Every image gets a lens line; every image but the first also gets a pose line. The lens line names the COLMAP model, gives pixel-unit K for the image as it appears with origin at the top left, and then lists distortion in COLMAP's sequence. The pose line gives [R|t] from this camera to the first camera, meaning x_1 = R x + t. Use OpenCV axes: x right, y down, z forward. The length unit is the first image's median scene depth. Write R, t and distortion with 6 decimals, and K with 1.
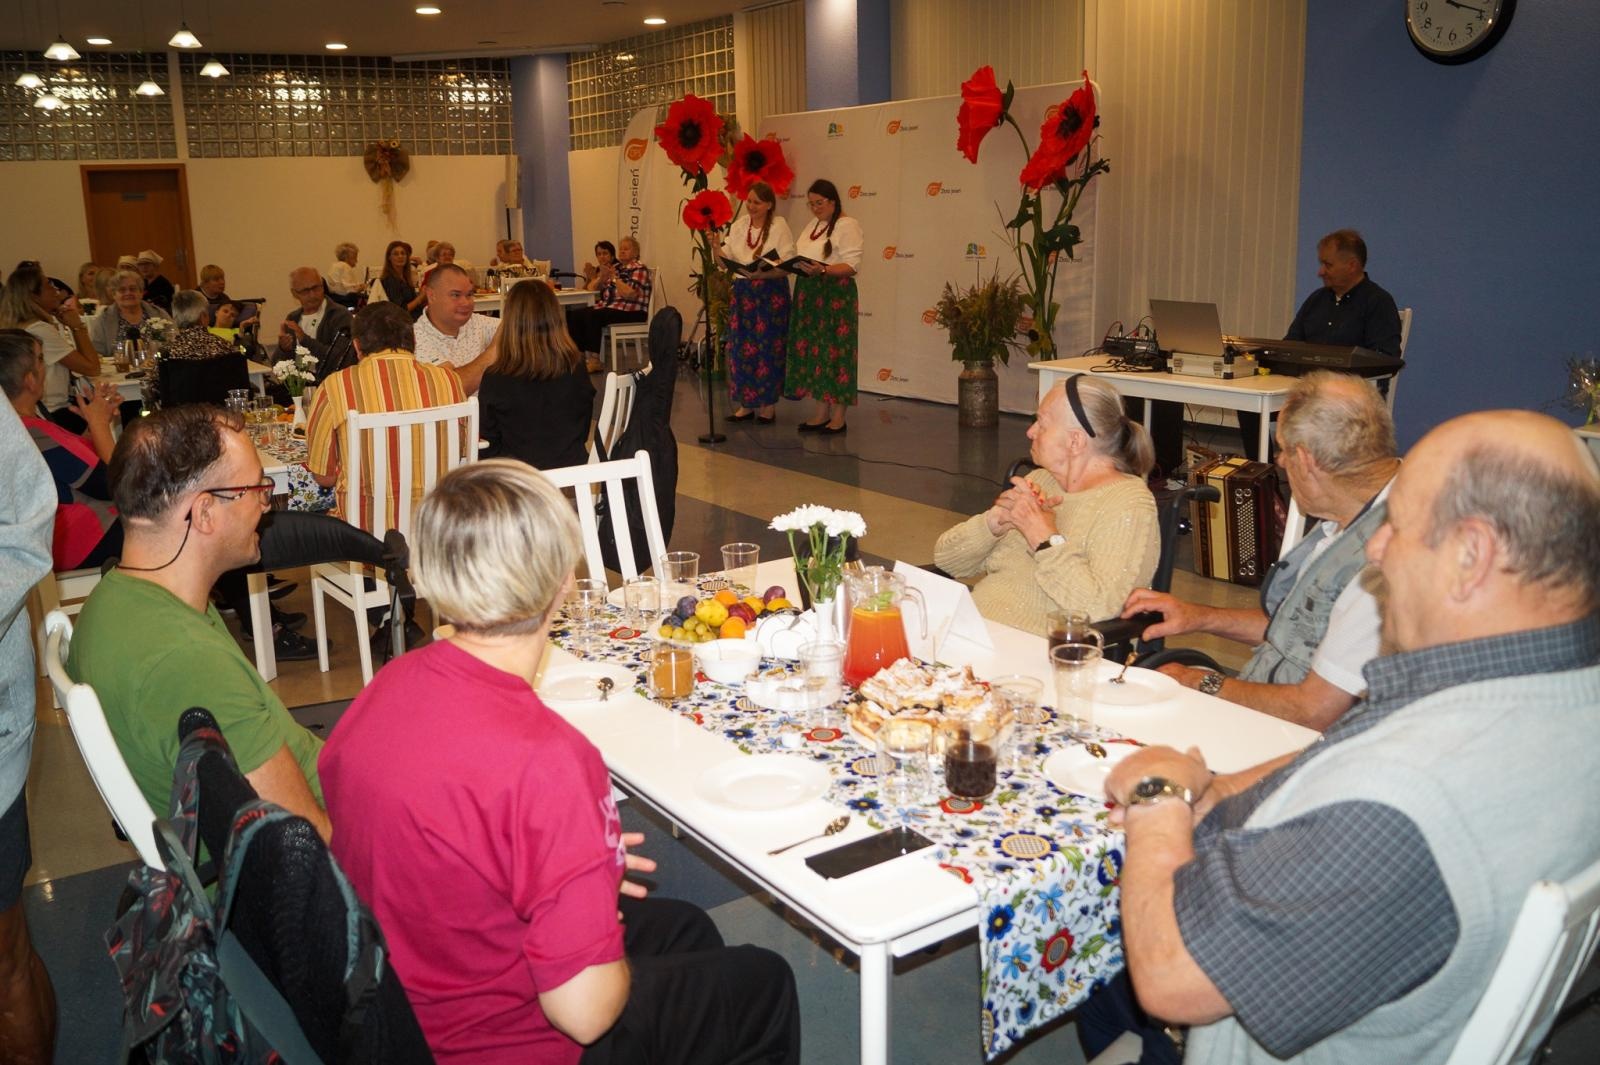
lens RADIAL K [[1429.7, 0, 800.0], [0, 1429.7, 532.5], [0, 0, 1]] dist [-0.013351, -0.054176]
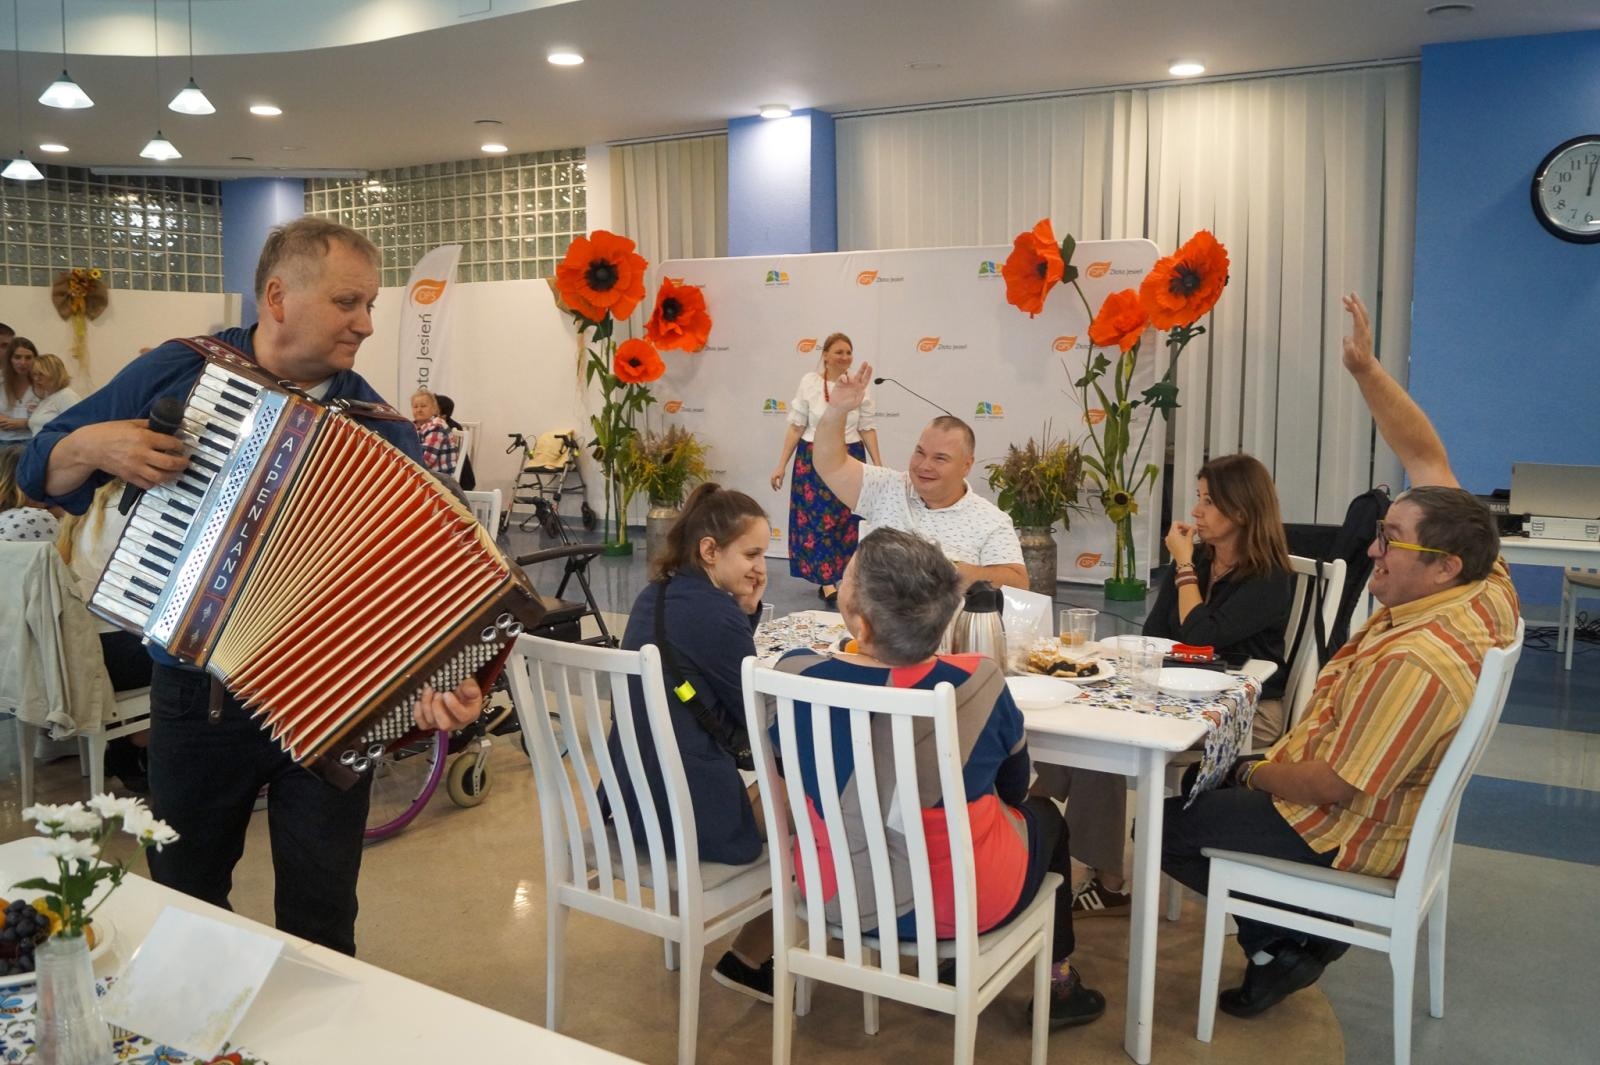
lens RADIAL K [[1429.7, 0, 800.0], [0, 1429.7, 532.5], [0, 0, 1]] dist [-0.013351, -0.054176]
pose [[0.921323, -0.023724, 0.388073, -0.242013], [0.066421, 0.993068, -0.096980, -0.023520], [-0.383082, 0.115126, 0.916512, 0.133319]]
